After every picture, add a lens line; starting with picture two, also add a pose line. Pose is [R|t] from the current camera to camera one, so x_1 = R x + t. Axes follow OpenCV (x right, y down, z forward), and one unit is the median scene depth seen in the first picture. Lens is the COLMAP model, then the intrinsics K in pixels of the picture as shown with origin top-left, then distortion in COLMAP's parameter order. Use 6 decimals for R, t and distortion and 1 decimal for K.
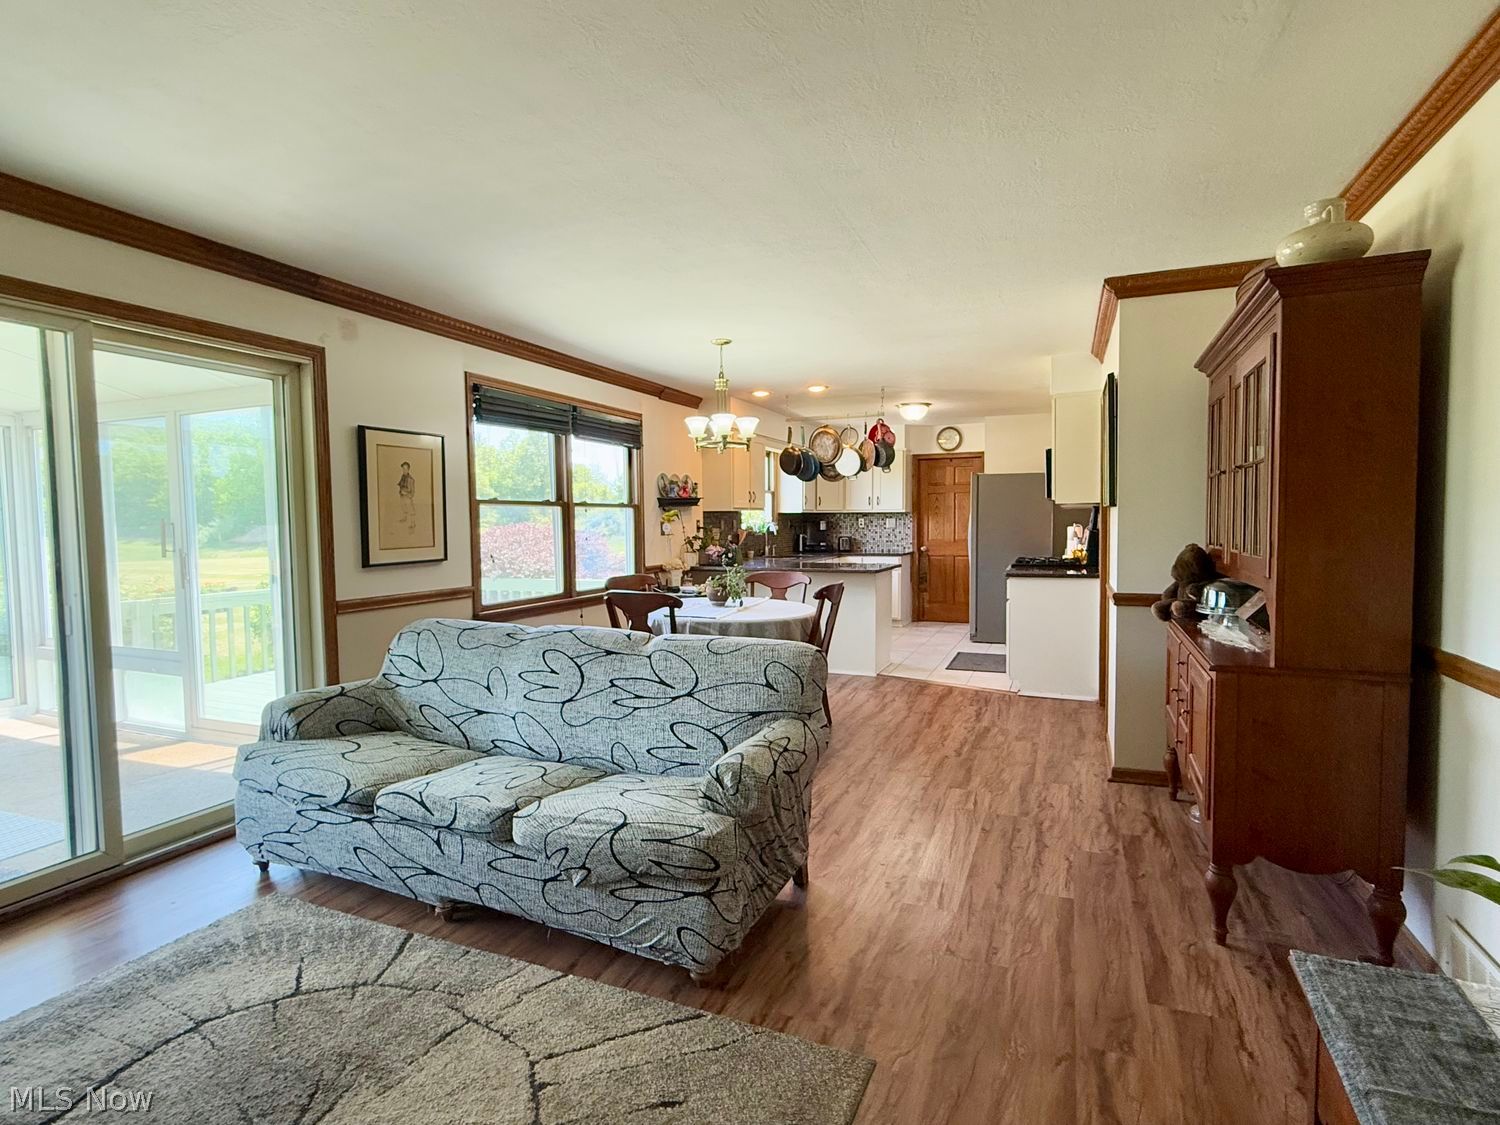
lens RADIAL K [[769.6, 0, 750.0], [0, 769.6, 562.5], [0, 0, 1]] dist [0.001036, 0.000394]
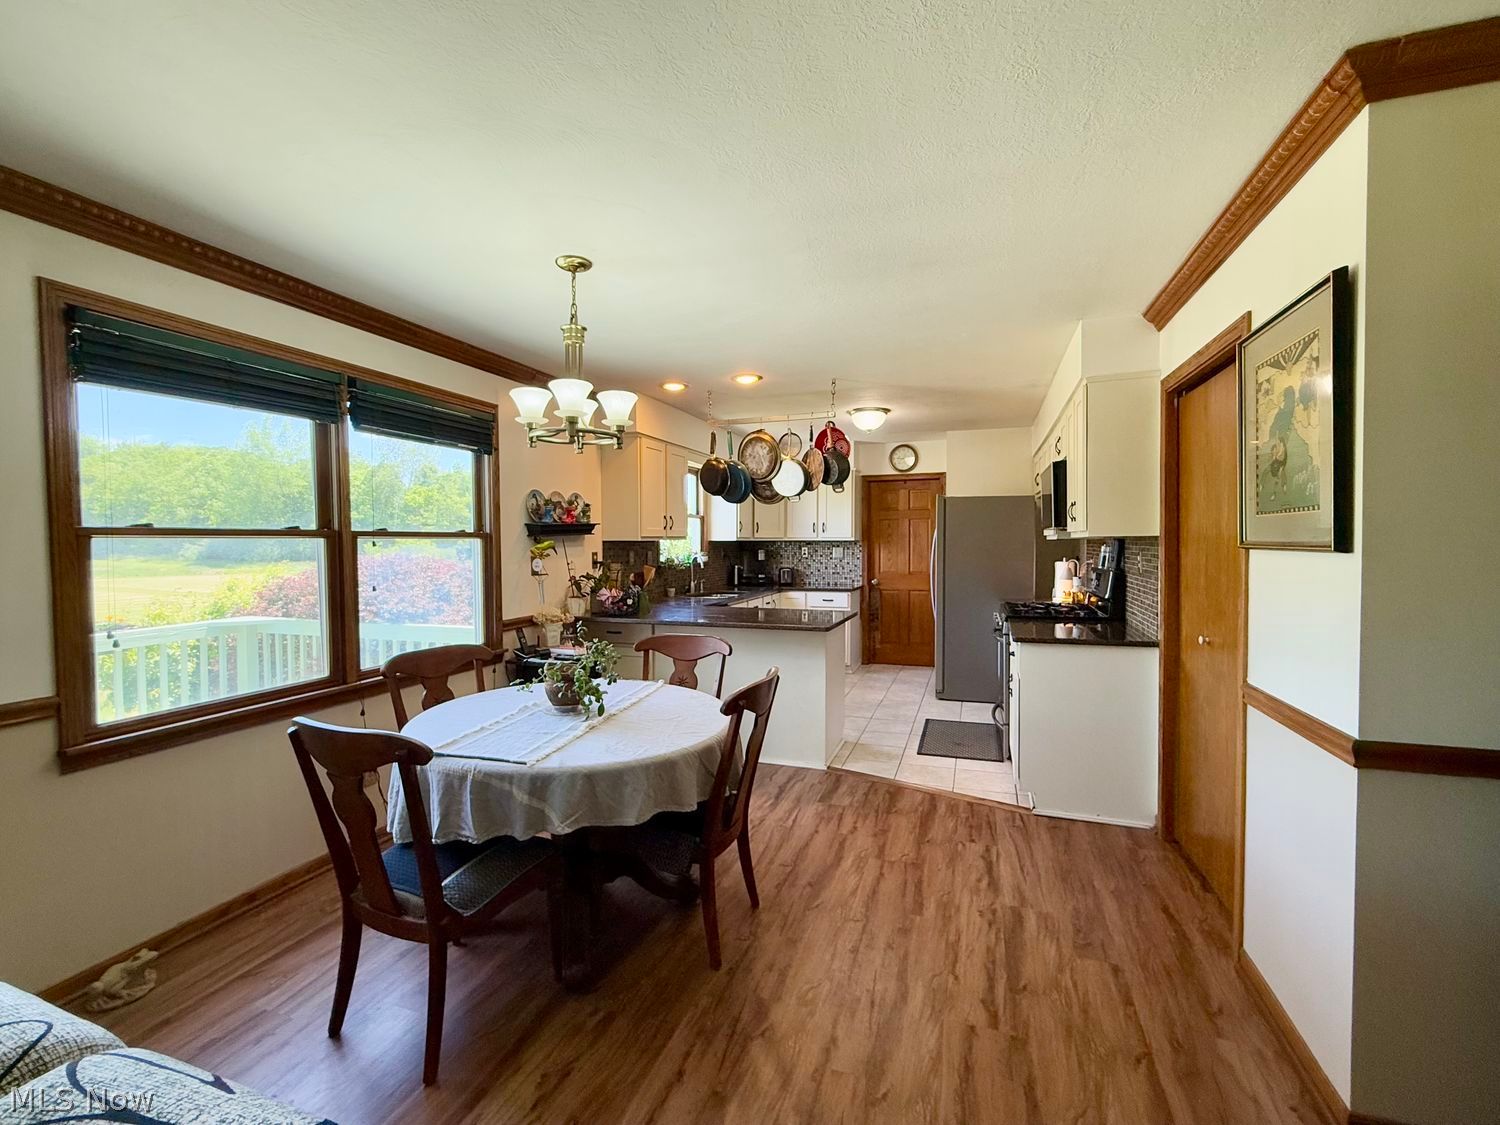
lens RADIAL K [[666.4, 0, 750.0], [0, 666.4, 562.5], [0, 0, 1]] dist [-0.000232, 0.000113]
pose [[0.997955, 0.002438, 0.063873, 0.053358], [-0.001017, 0.999751, -0.022271, -0.036264], [-0.063911, 0.022160, 0.997710, 0.388153]]
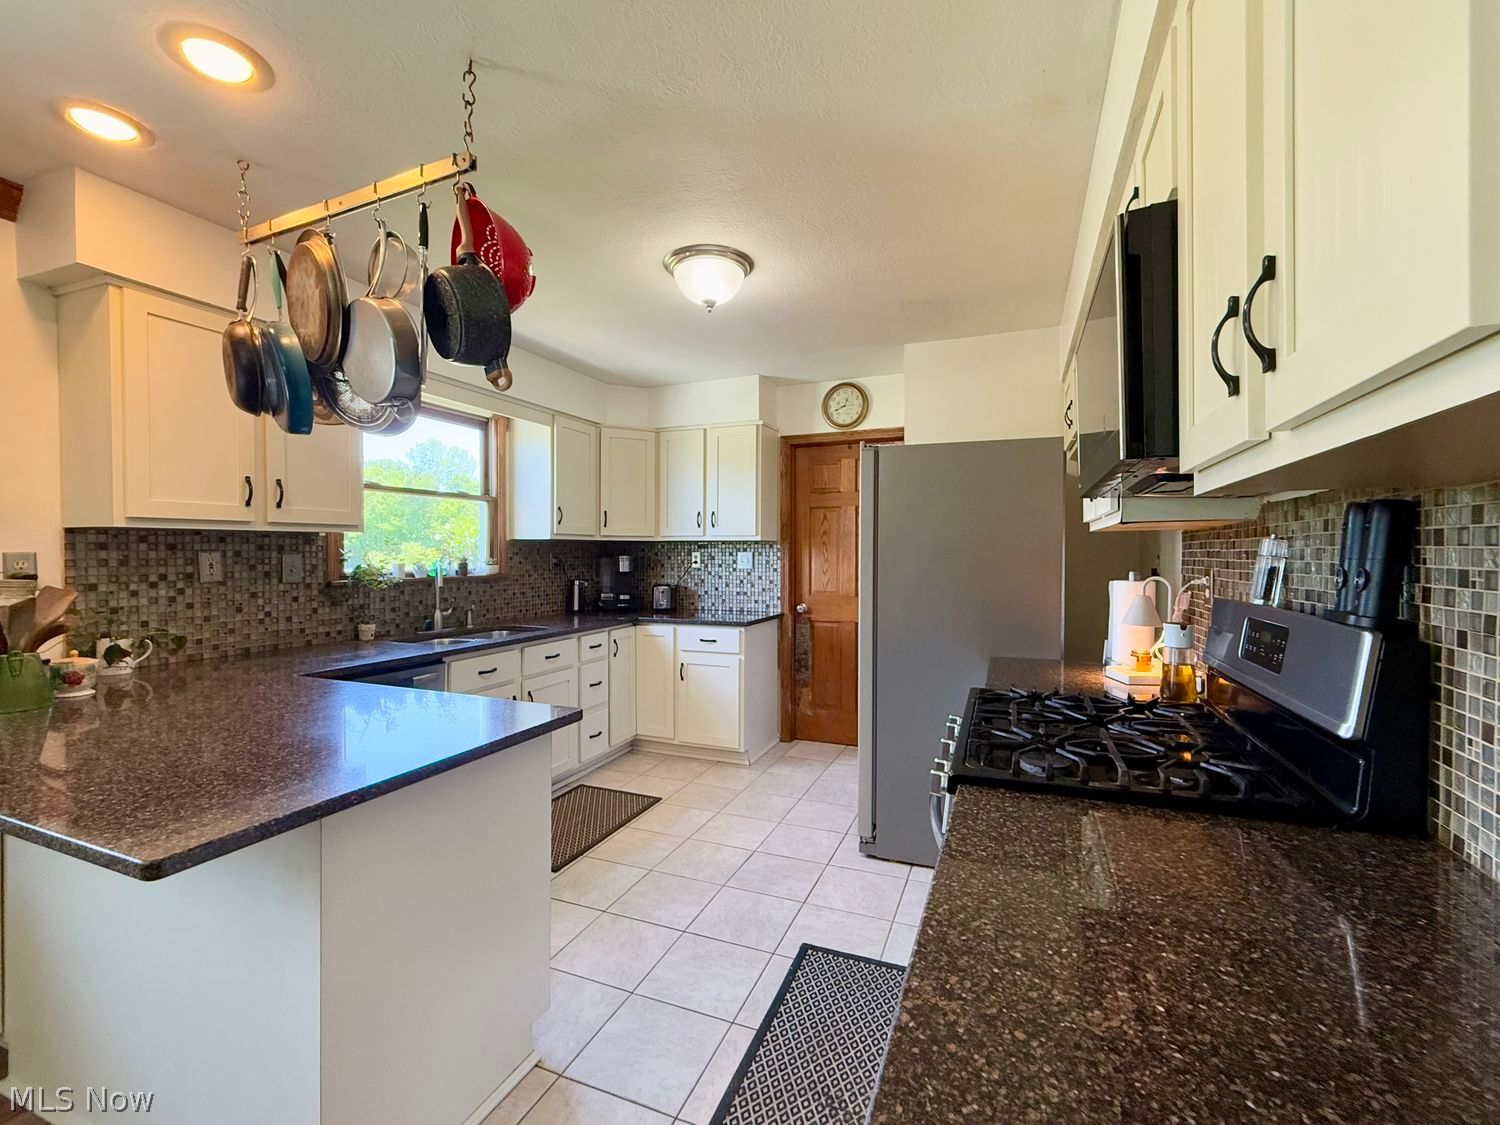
lens RADIAL K [[649.8, 0, 750.0], [0, 649.8, 562.5], [0, 0, 1]] dist [-0.000304, -0.000129]
pose [[0.999949, 0.008849, 0.004810, 0.295156], [-0.008664, 0.999268, -0.037251, -0.051912], [-0.005136, 0.037207, 0.999294, 0.853100]]
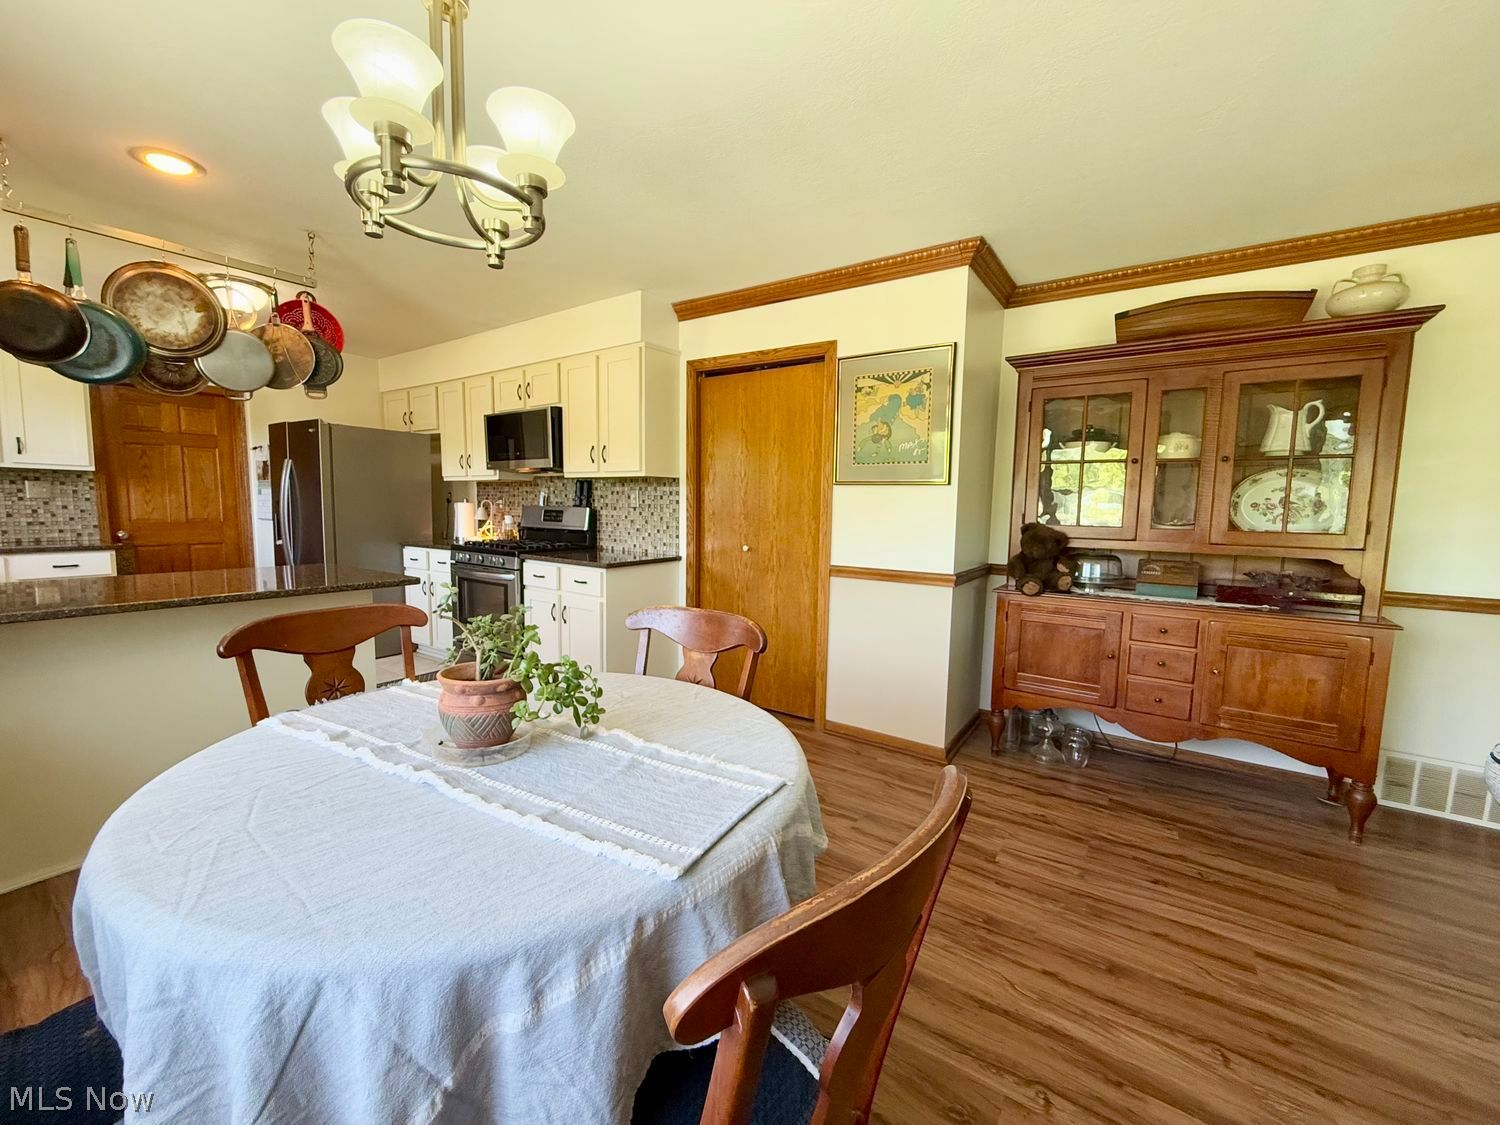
lens RADIAL K [[600.6, 0, 744.3], [0, 600.6, 563.1], [0, 0, 1]] dist [-0.000530, 0.000114]
pose [[0.212922, -0.083827, 0.973467, -0.199927], [0.032326, 0.996372, 0.078729, -0.027222], [-0.976534, 0.014705, 0.214859, 0.683160]]
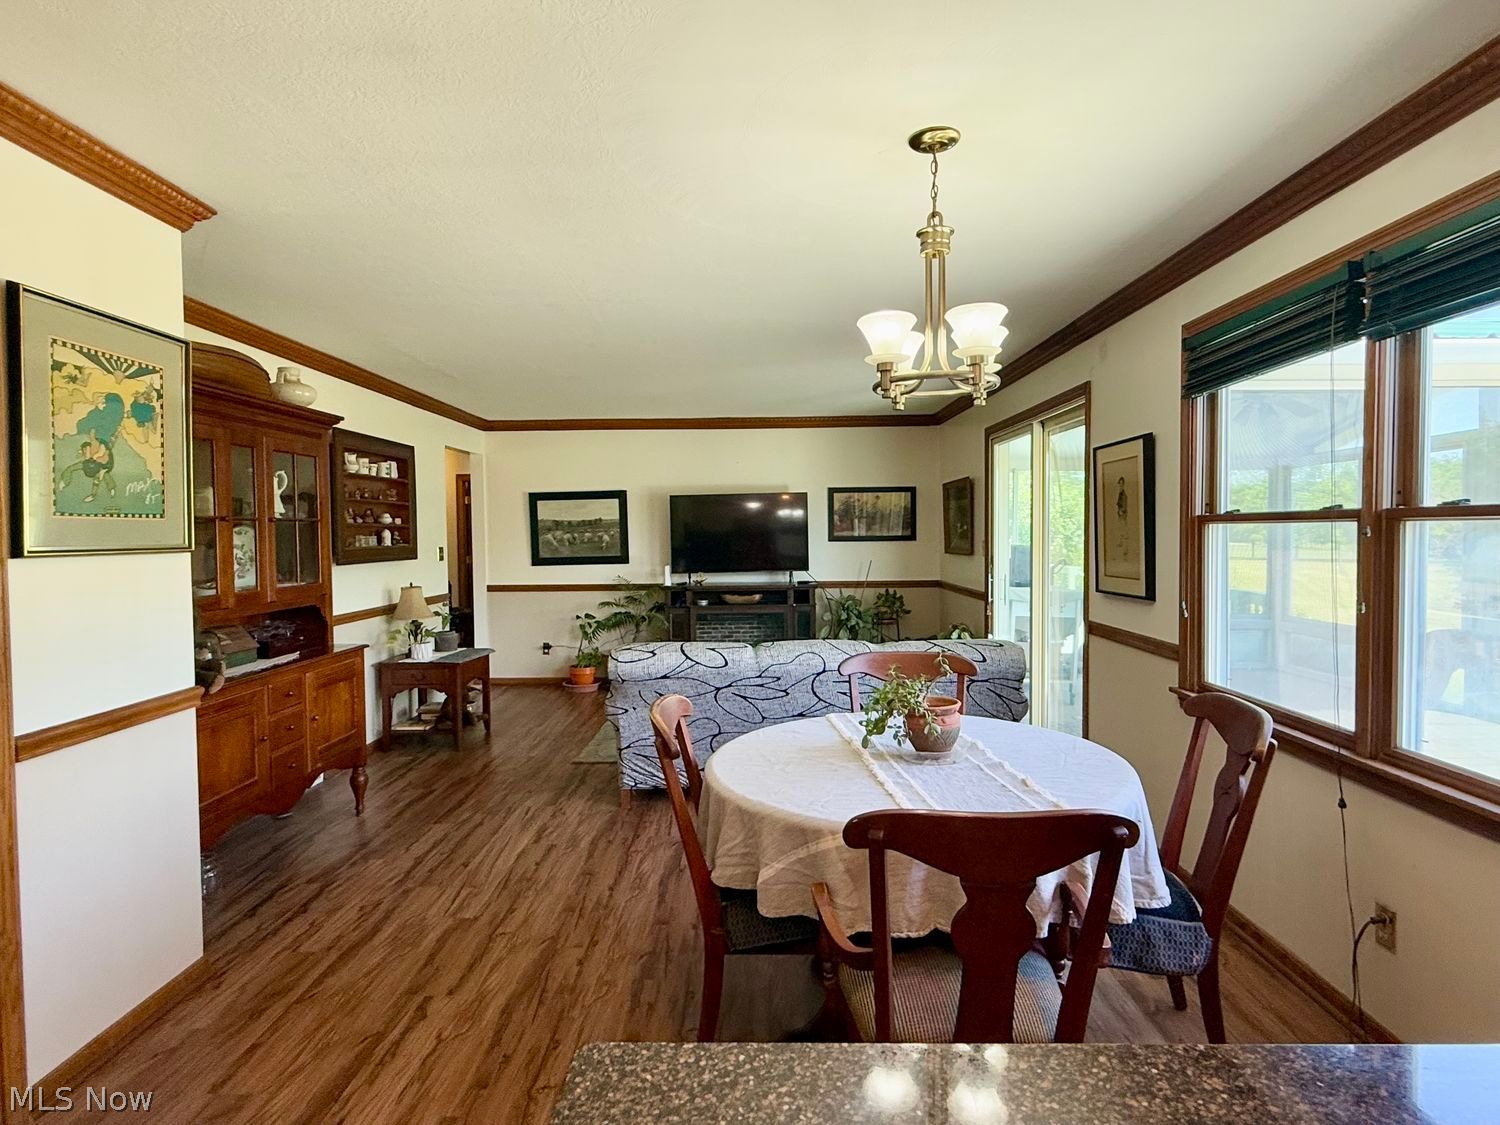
lens RADIAL K [[830.5, 0, 750.0], [0, 830.5, 562.5], [0, 0, 1]] dist [-0.000594, 0.000145]
pose [[-0.927526, 0.034149, -0.372196, 0.186926], [-0.000244, 0.995762, 0.091968, -0.079757], [0.373759, 0.085394, -0.923587, 1.126563]]
